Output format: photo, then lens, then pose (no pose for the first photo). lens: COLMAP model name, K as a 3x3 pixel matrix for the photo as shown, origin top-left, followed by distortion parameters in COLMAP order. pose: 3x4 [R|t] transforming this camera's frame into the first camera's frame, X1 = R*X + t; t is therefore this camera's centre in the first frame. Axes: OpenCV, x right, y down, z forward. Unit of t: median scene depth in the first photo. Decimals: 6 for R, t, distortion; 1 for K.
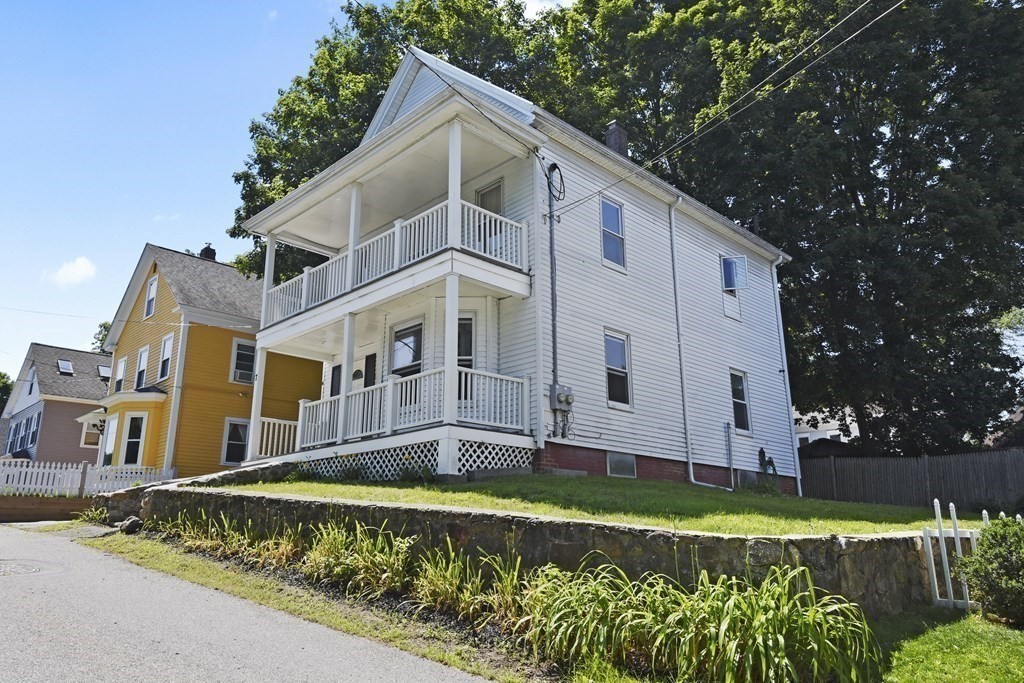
lens RADIAL K [[747.4, 0, 517.3], [0, 747.4, 342.2], [0, 0, 1]] dist [-0.008023, -0.000808]
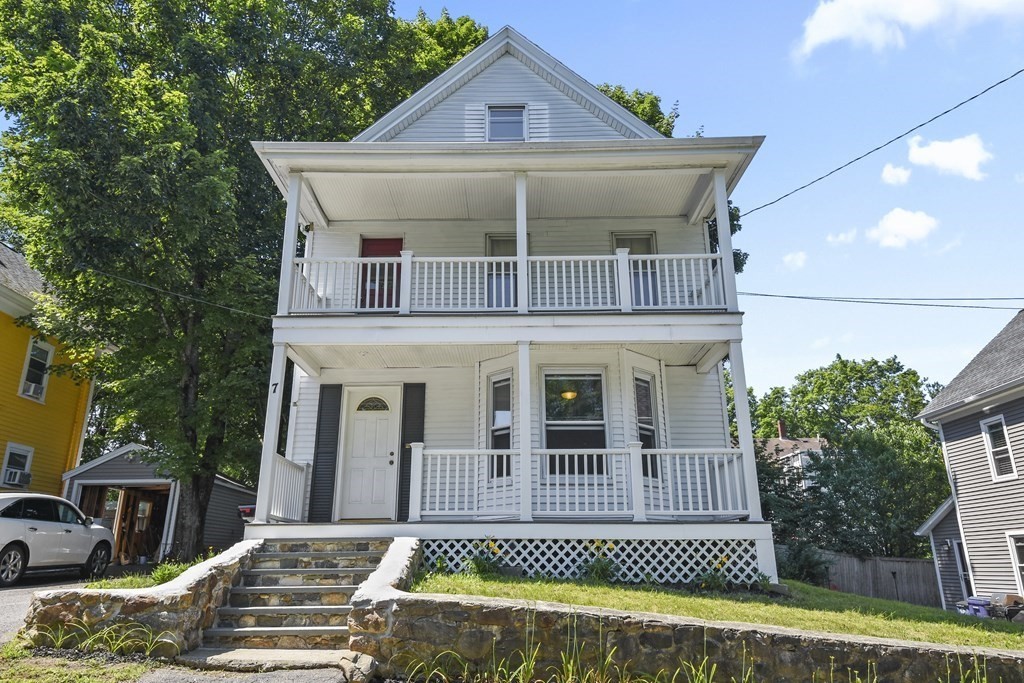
lens RADIAL K [[721.8, 0, 516.6], [0, 721.8, 327.9], [0, 0, 1]] dist [0.028547, -0.022265]
pose [[0.718630, 0.236296, 0.654015, -0.780557], [-0.194153, 0.971275, -0.137586, 0.055532], [-0.667739, -0.028106, 0.743865, 0.510288]]
